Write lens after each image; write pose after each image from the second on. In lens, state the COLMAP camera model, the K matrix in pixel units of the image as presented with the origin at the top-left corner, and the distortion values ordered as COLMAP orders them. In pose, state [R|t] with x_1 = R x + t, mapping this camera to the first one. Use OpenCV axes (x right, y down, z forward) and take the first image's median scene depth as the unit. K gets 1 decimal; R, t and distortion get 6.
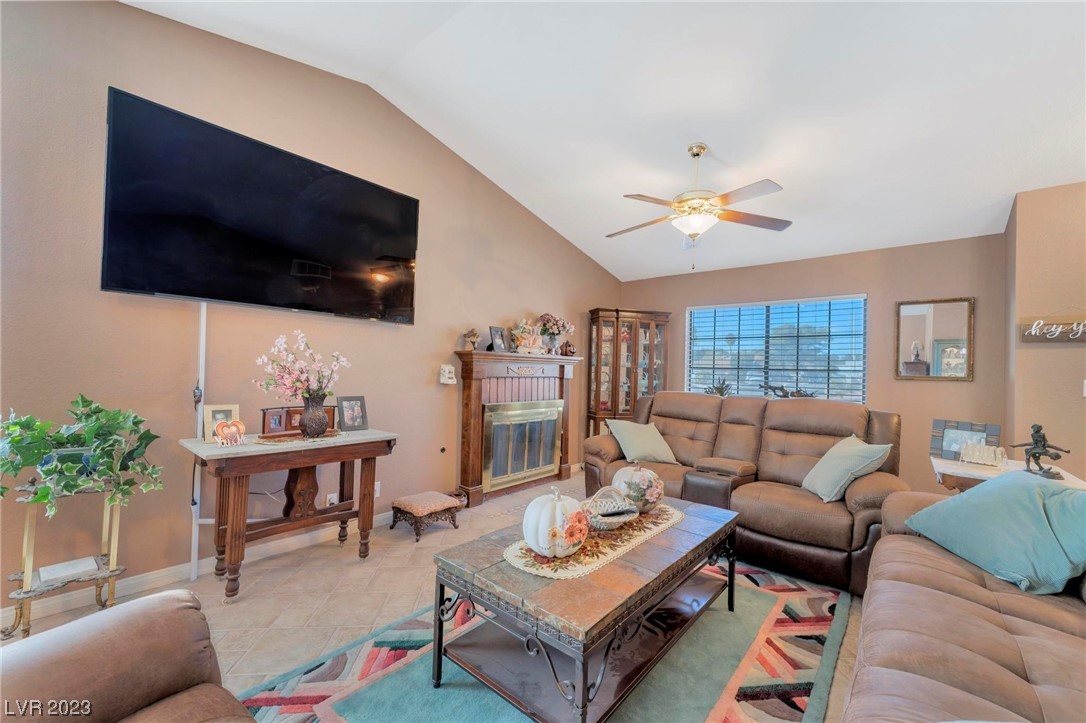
lens RADIAL K [[441.2, 0, 546.8], [0, 441.2, 343.4], [0, 0, 1]] dist [0.004960, 0.000318]
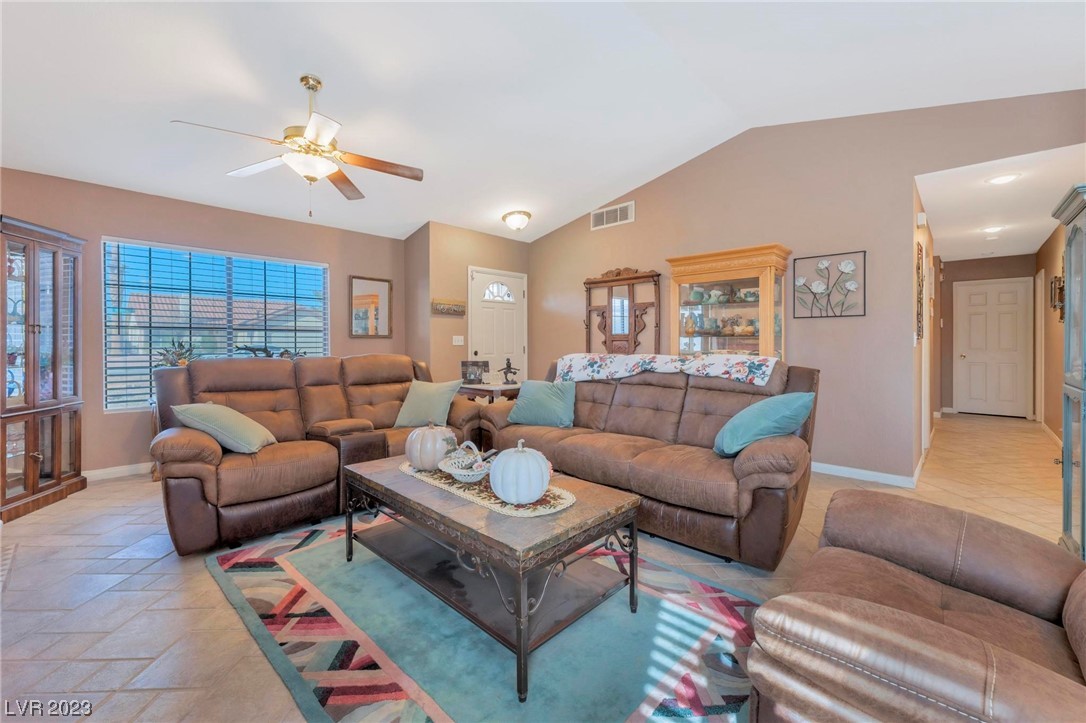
lens RADIAL K [[441.2, 0, 546.8], [0, 441.2, 343.4], [0, 0, 1]] dist [0.004960, 0.000318]
pose [[0.050555, -0.031681, 0.998219, -0.883276], [-0.066037, 0.997203, 0.034993, 0.036282], [-0.996536, -0.067688, 0.048322, 0.757927]]
